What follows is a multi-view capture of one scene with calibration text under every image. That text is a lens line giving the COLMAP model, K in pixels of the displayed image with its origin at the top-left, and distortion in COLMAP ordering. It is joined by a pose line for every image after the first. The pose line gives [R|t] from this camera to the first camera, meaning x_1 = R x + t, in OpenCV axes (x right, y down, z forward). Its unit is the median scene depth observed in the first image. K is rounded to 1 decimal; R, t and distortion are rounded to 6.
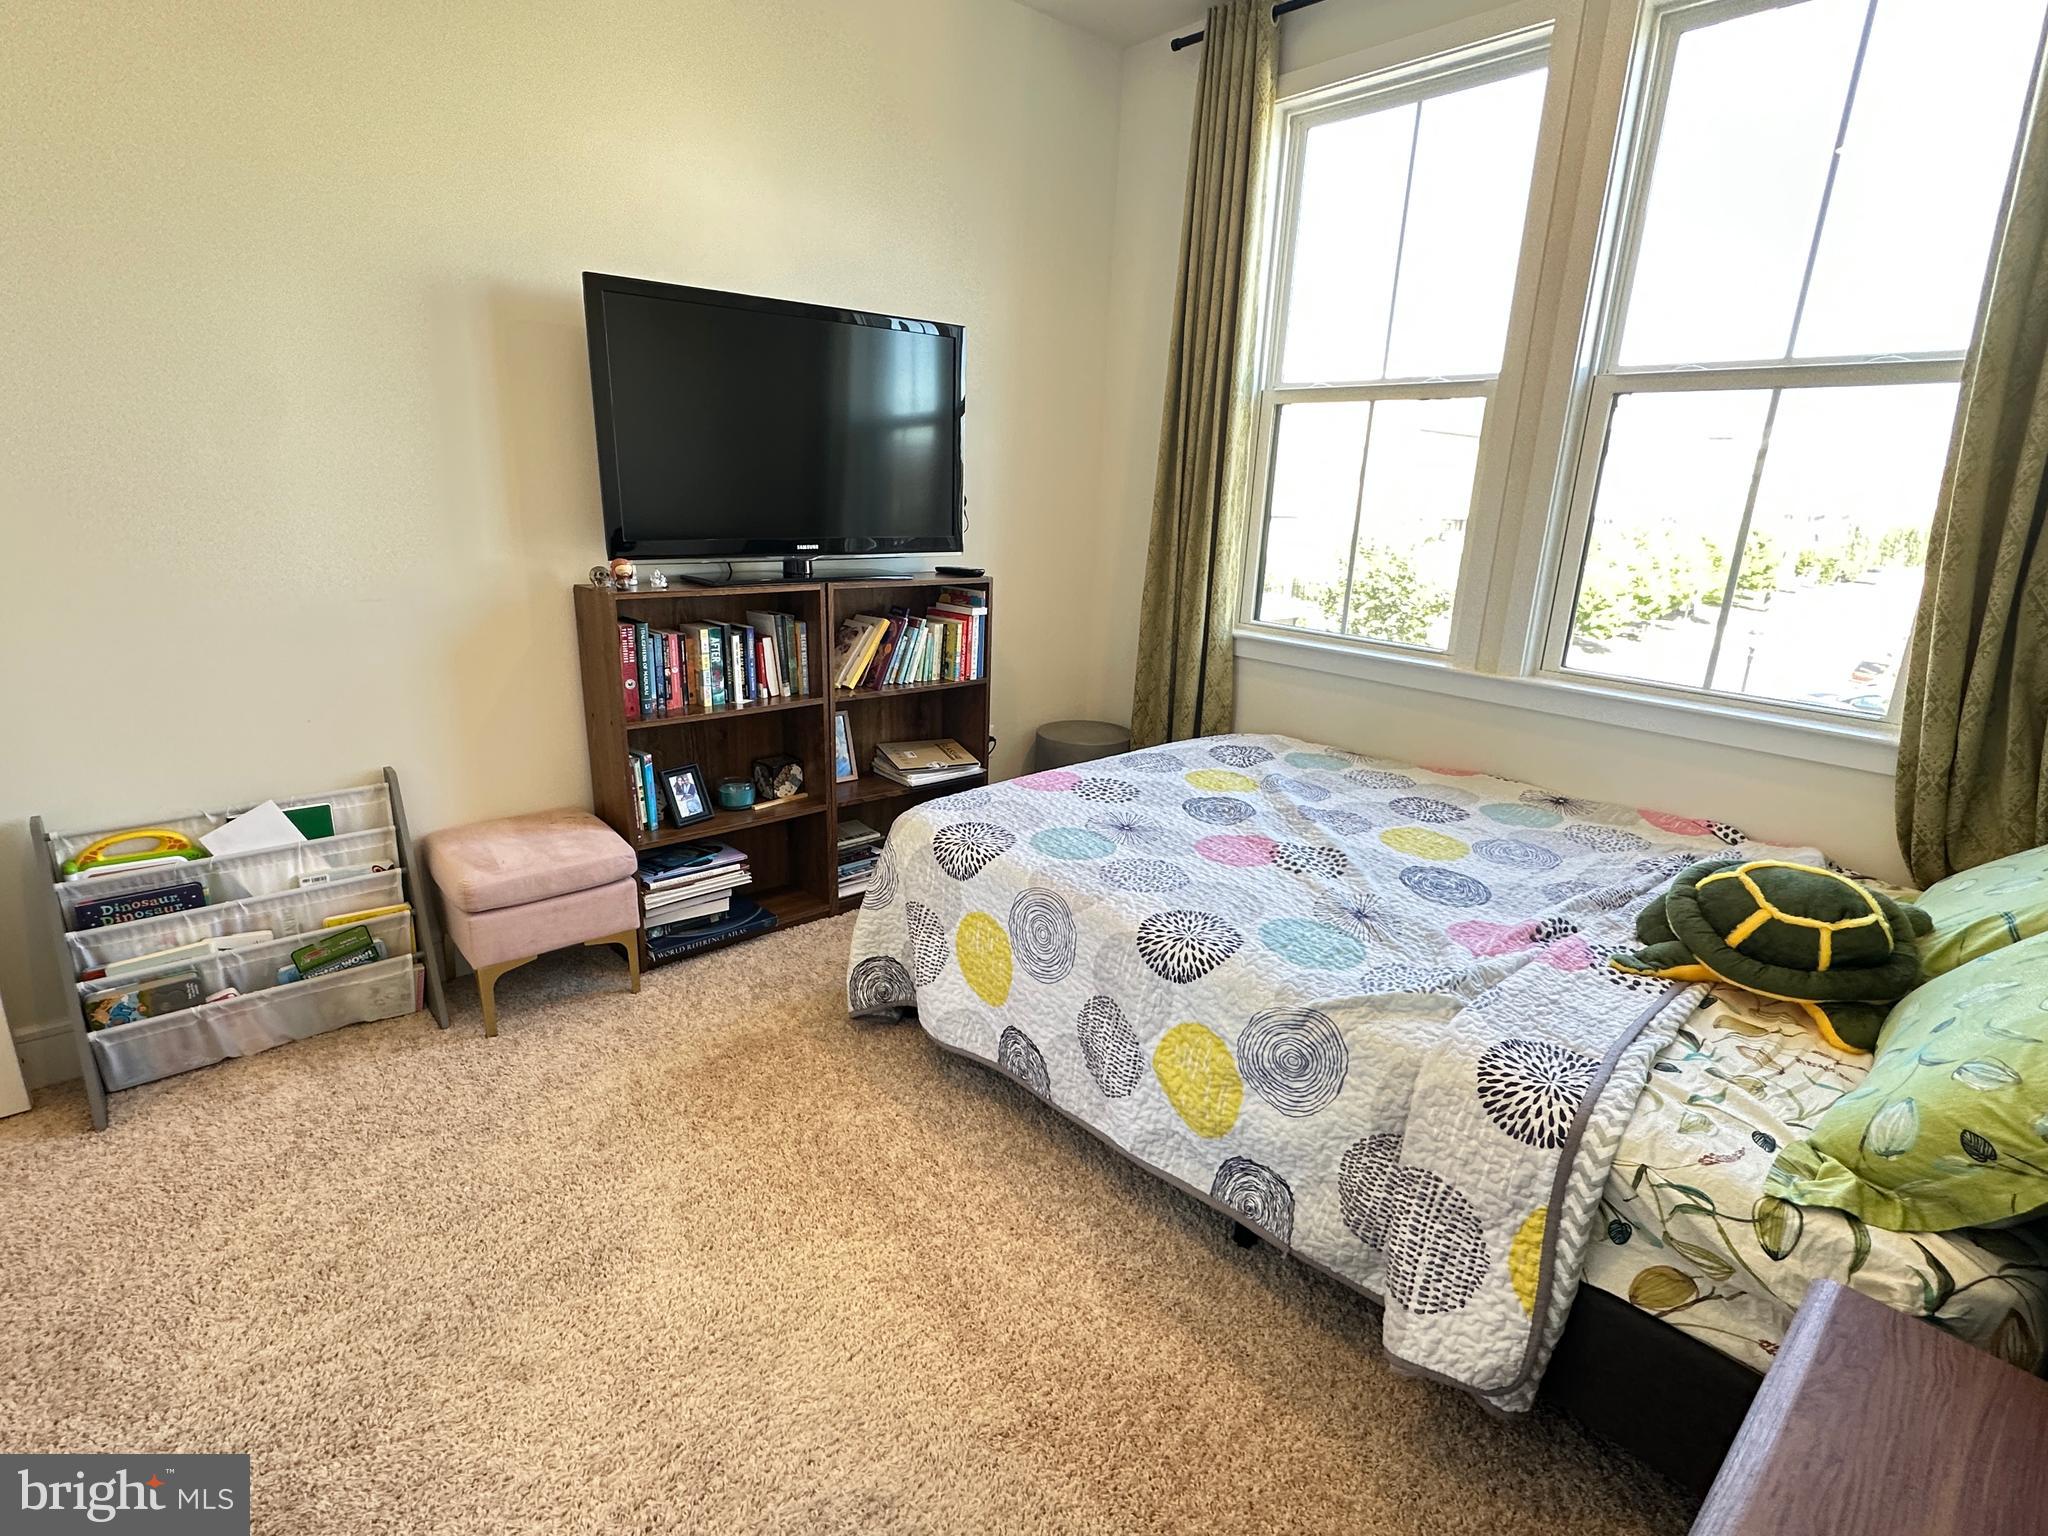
lens RADIAL K [[1000.6, 0, 1024.0], [0, 1000.6, 768.0], [0, 0, 1]] dist [-0.000330, -0.000042]
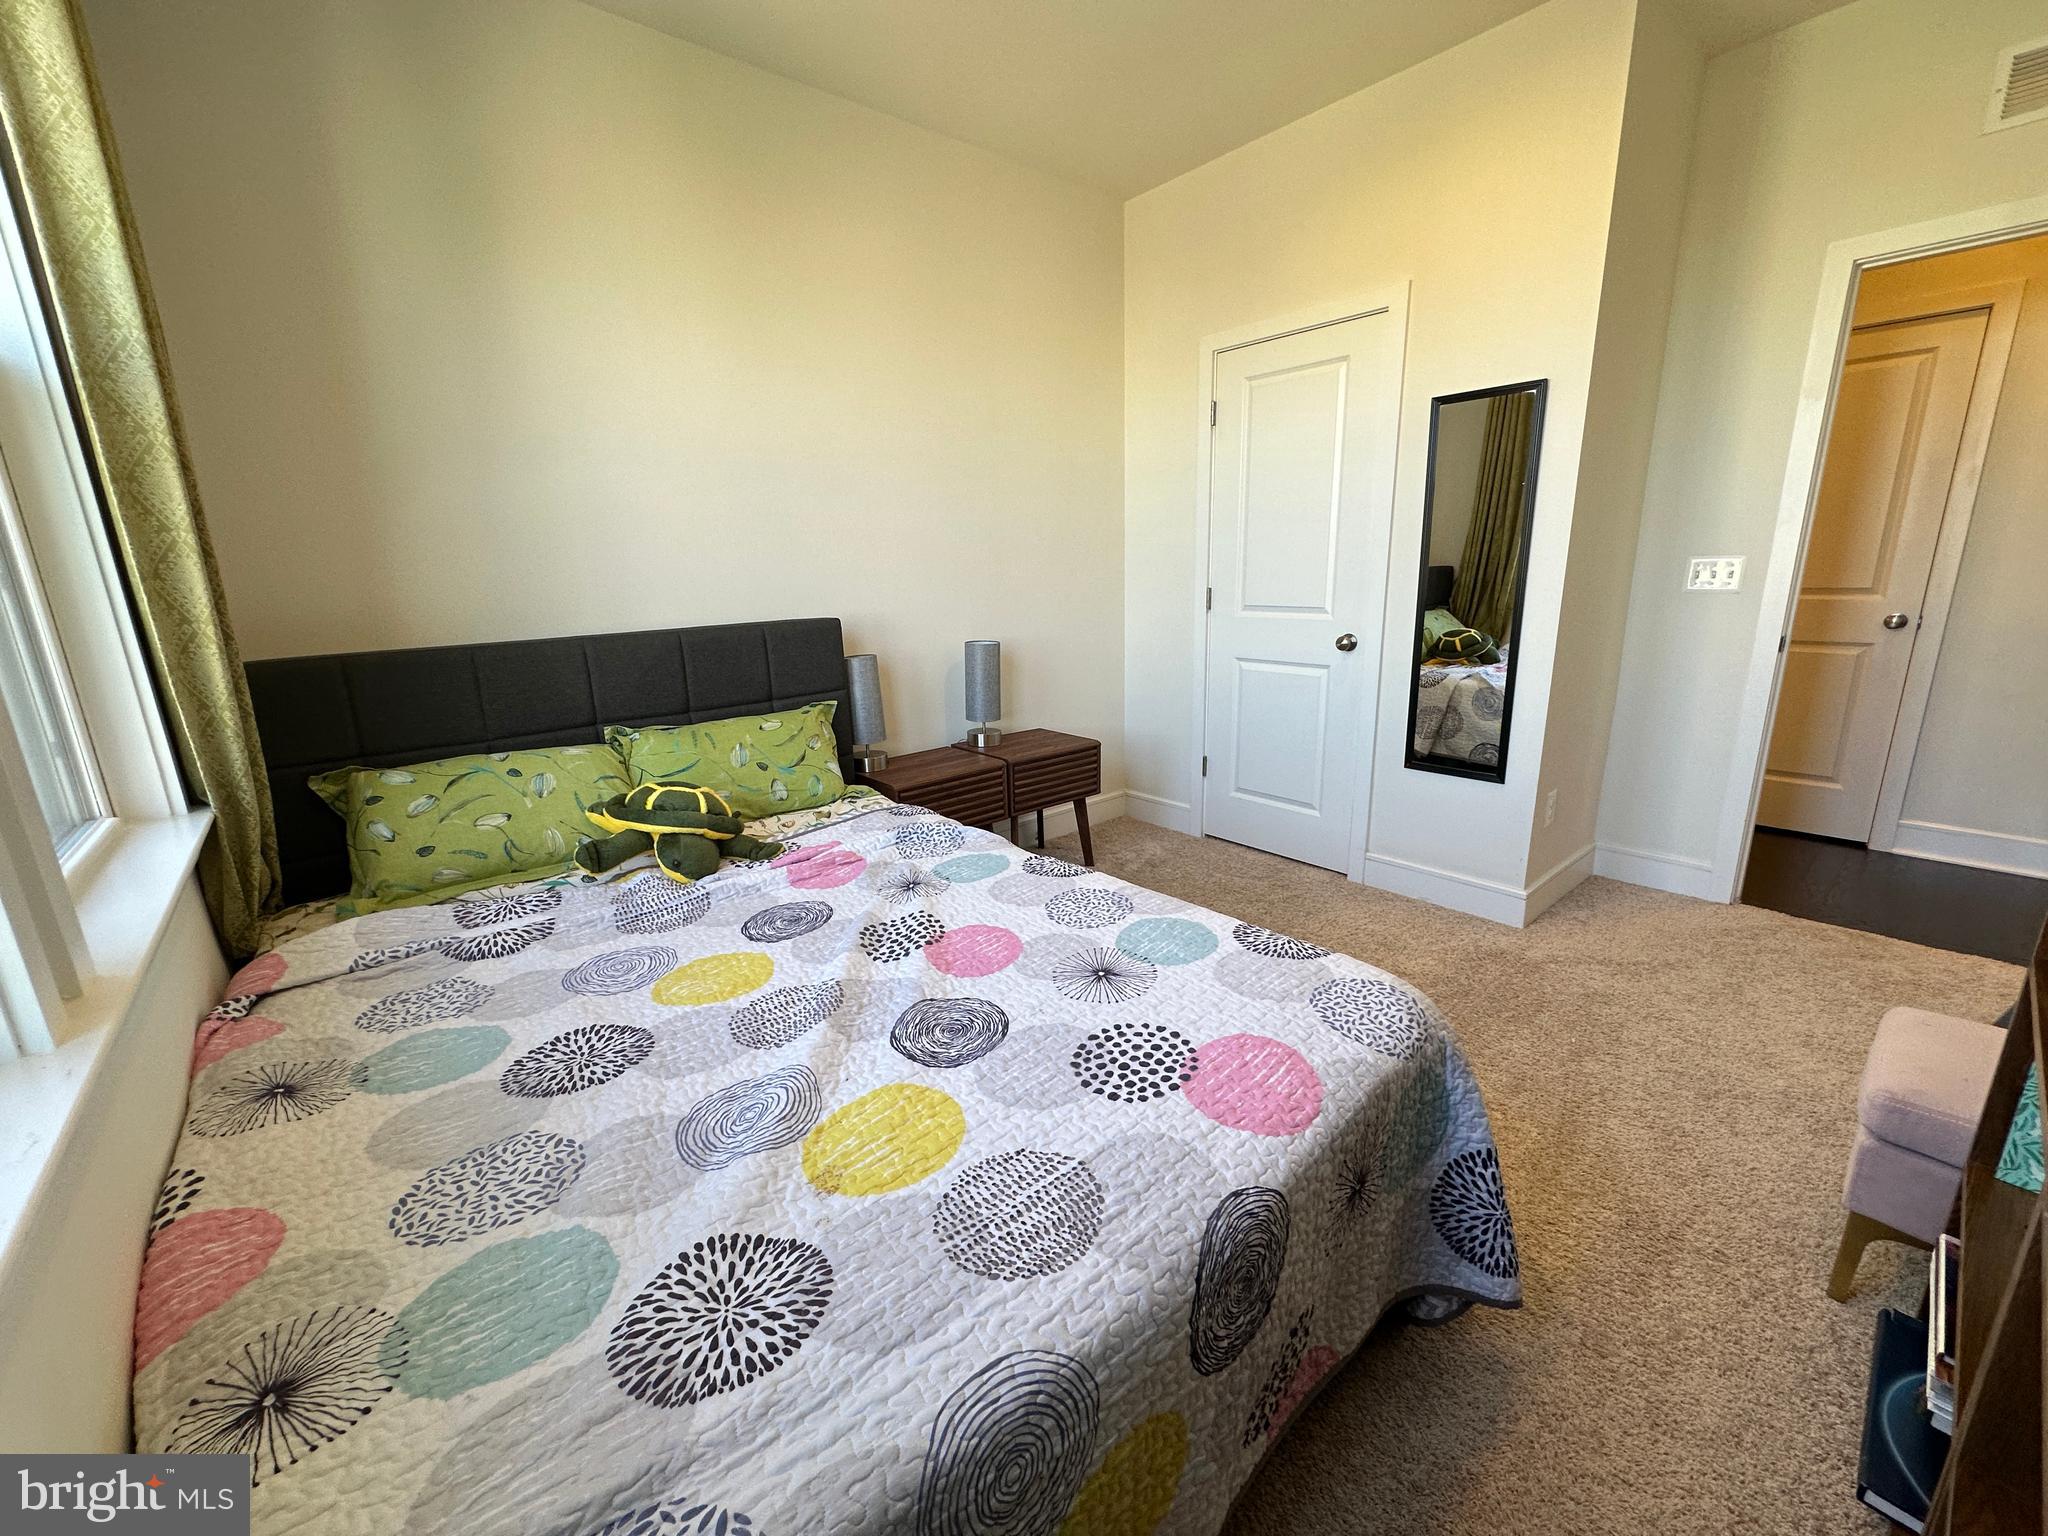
lens RADIAL K [[819.9, 0, 1024.0], [0, 819.9, 768.0], [0, 0, 1]] dist [-0.000011, -0.000009]
pose [[-0.999193, -0.015011, 0.037262, 0.137716], [0.005956, 0.861953, 0.506953, -0.380452], [-0.039728, 0.506765, -0.861168, 1.428129]]
